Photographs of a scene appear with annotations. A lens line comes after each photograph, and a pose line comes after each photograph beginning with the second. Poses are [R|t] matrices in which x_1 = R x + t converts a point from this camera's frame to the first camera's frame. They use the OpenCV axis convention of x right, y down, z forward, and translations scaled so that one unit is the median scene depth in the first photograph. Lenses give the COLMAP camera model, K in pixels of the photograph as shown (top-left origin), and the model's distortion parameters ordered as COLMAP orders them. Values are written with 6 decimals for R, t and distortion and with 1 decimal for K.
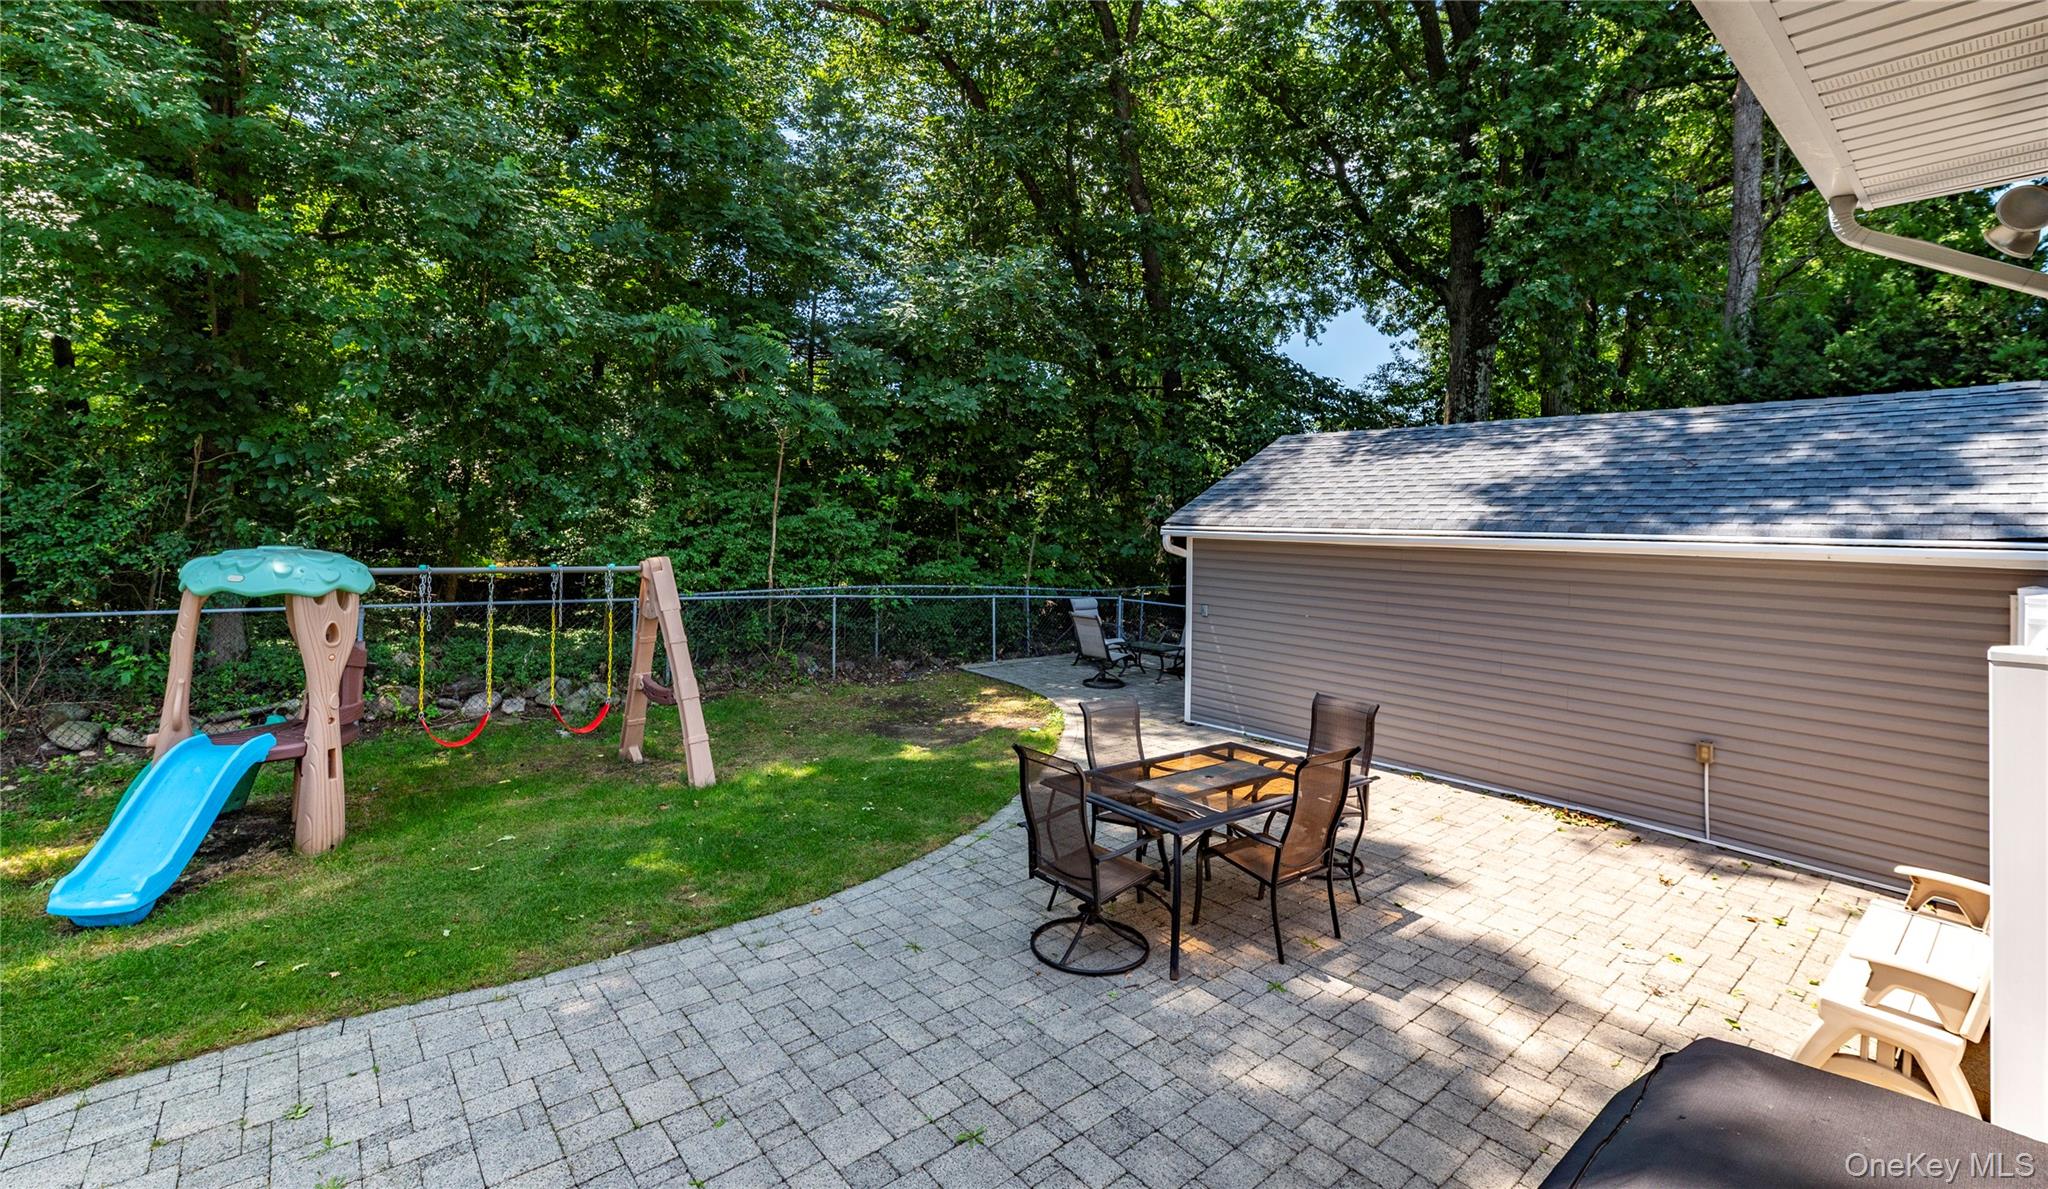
lens RADIAL K [[857.1, 0, 1030.5], [0, 857.1, 521.1], [0, 0, 1]] dist [0.004995, 0.000783]
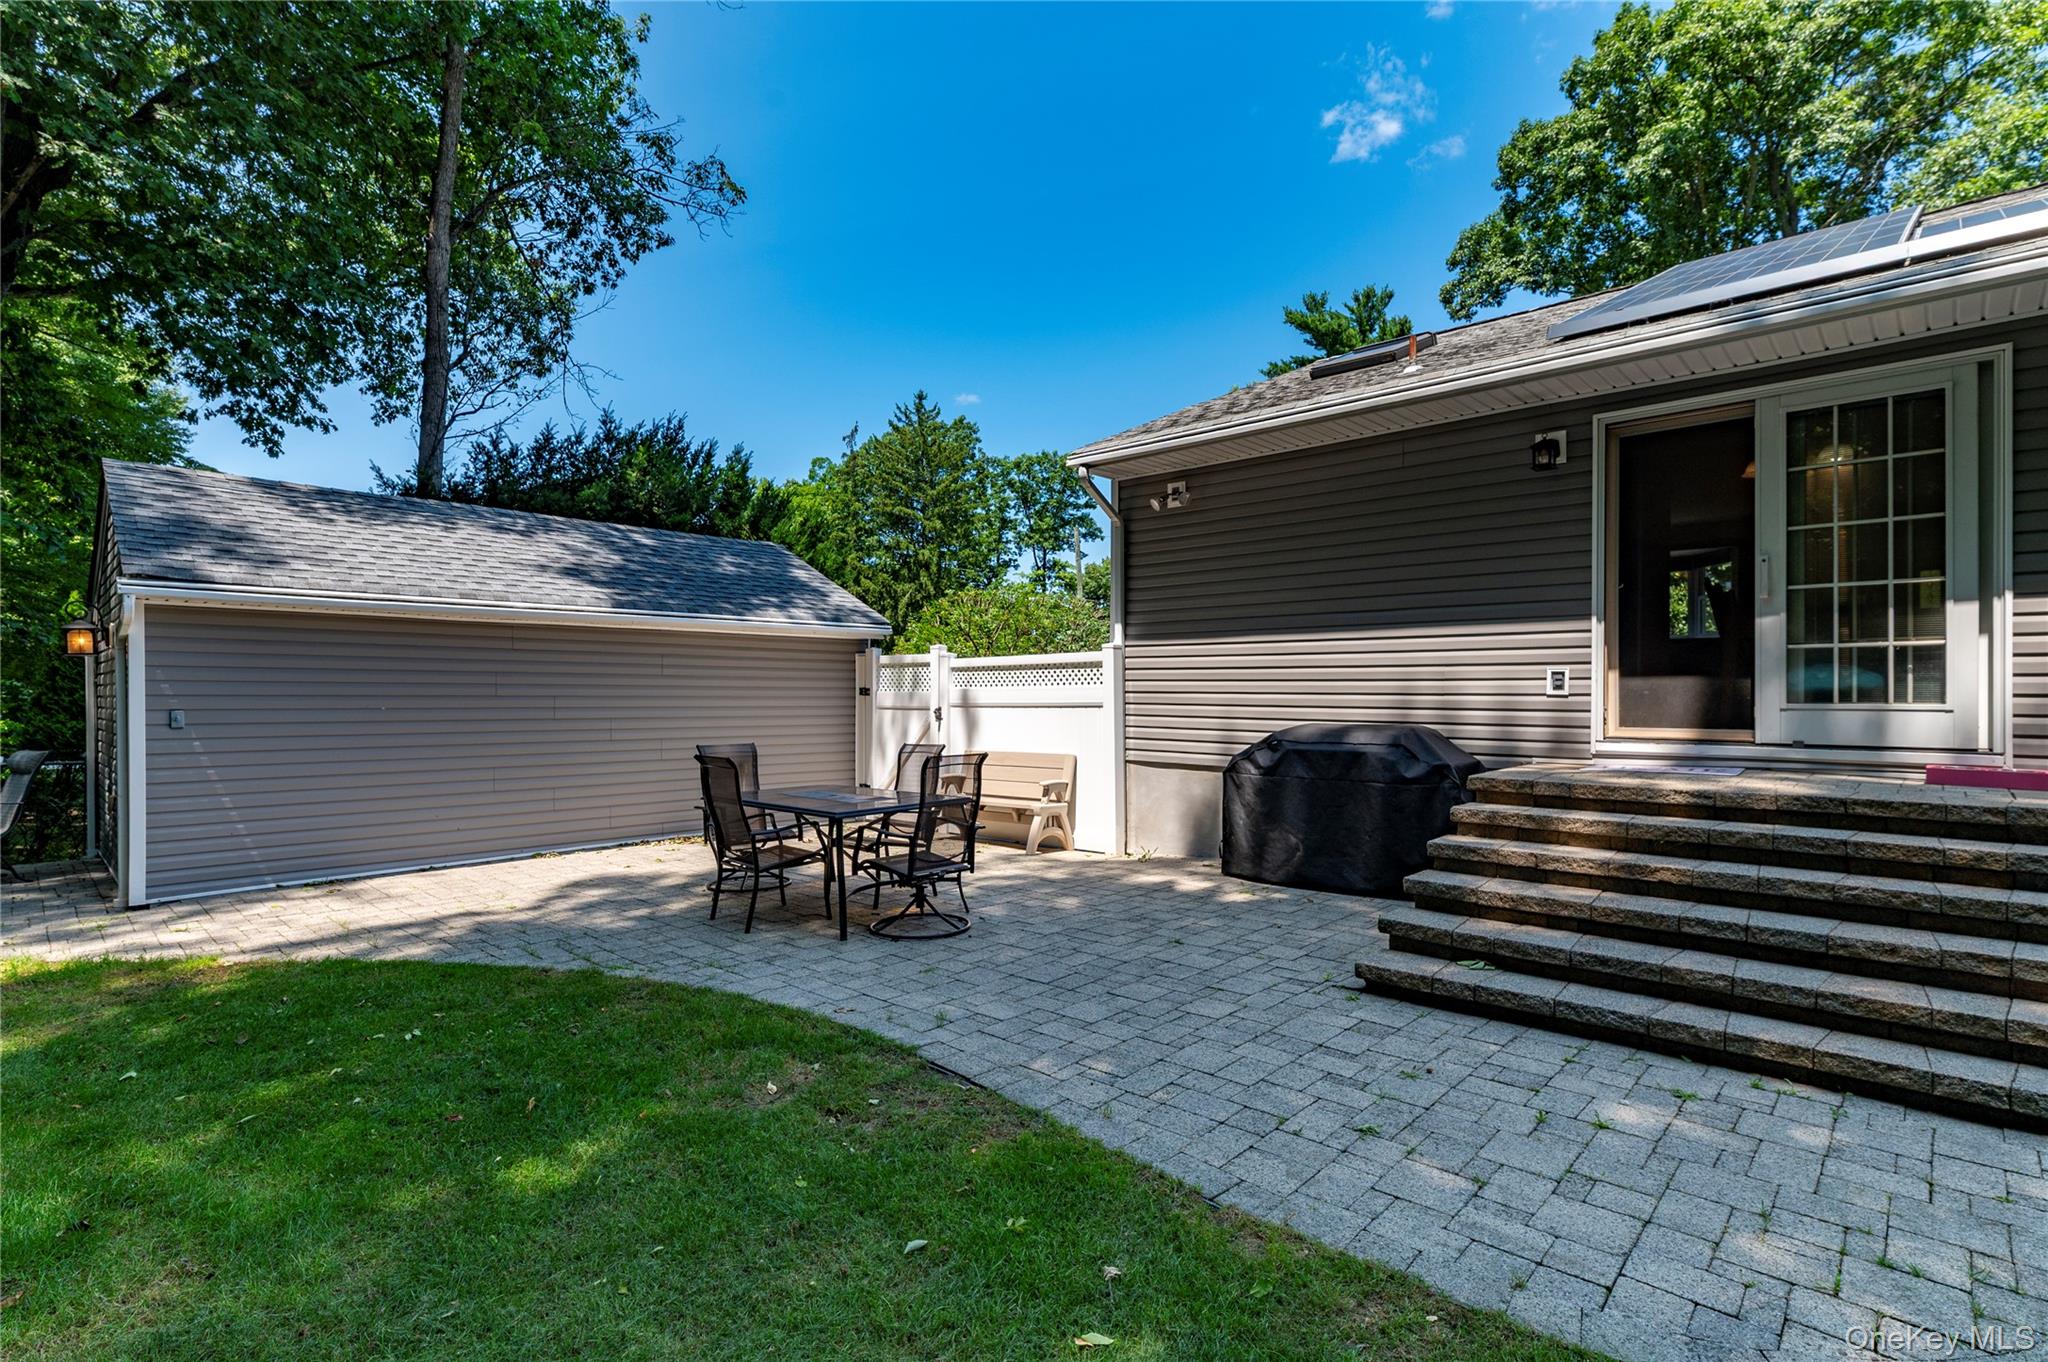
lens RADIAL K [[979.8, 0, 1012.8], [0, 979.8, 694.3], [0, 0, 1]] dist [0.001091, -0.000743]
pose [[-0.104661, -0.013648, 0.994414, -0.997060], [-0.001842, 0.999907, 0.013530, 0.134460], [-0.994506, -0.000416, -0.104676, 0.816989]]
